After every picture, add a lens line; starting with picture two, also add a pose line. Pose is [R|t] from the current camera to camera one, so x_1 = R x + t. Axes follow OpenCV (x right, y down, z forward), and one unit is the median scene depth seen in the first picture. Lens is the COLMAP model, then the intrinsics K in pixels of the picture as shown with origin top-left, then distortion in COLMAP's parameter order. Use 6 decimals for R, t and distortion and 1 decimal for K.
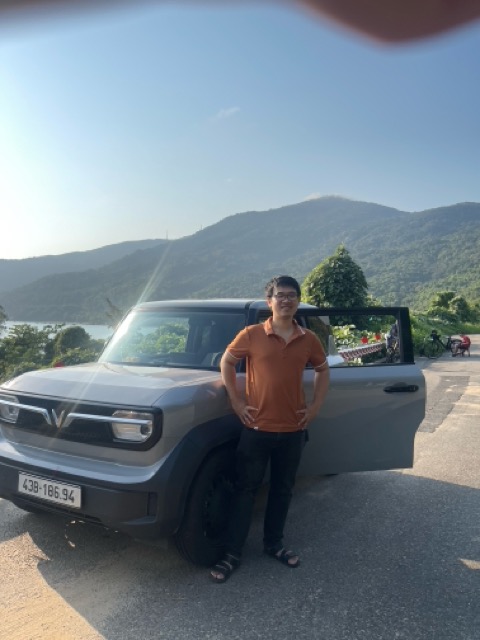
lens RADIAL K [[477.6, 0, 262.5], [0, 477.6, 320.4], [0, 0, 1]] dist [0.062336, -0.080137]
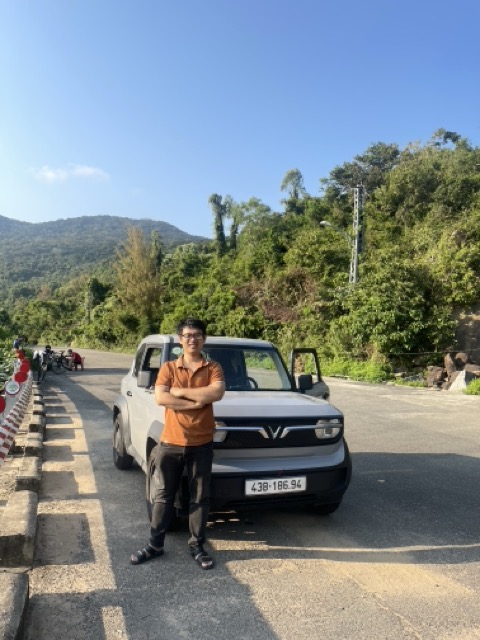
lens RADIAL K [[468.9, 0, 234.9], [0, 468.9, 320.7], [0, 0, 1]] dist [0.064188, -0.079305]
pose [[0.625118, 0.060474, 0.778184, -1.513628], [-0.041439, 0.998159, -0.044281, -0.046958], [-0.779430, -0.004566, 0.626473, 0.250056]]
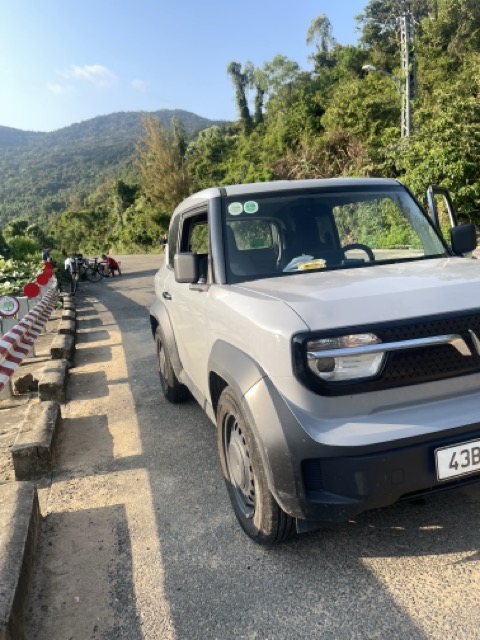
lens RADIAL K [[473.1, 0, 241.7], [0, 473.1, 310.5], [0, 0, 1]] dist [0.059270, -0.077979]
pose [[0.671100, -0.180937, 0.718949, -1.047162], [0.089986, 0.982471, 0.163261, 0.034614], [-0.735886, -0.044869, 0.675617, 0.793612]]
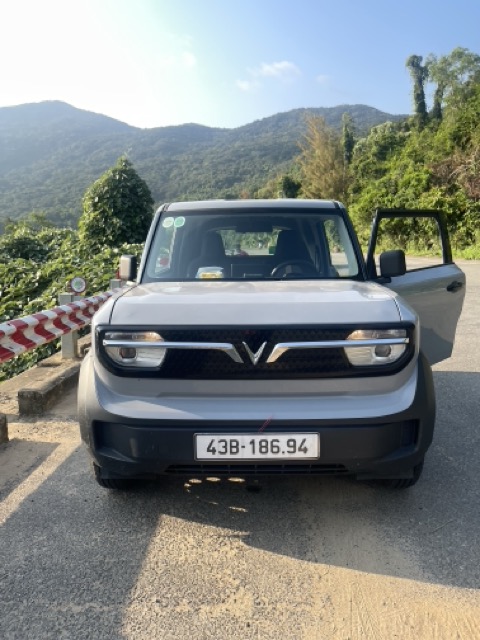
lens RADIAL K [[473.1, 0, 241.7], [0, 473.1, 310.5], [0, 0, 1]] dist [0.059270, -0.077979]
pose [[0.880103, -0.091692, 0.465845, -0.756542], [0.022091, 0.988020, 0.152735, 0.027747], [-0.474268, -0.124132, 0.871585, 0.377691]]
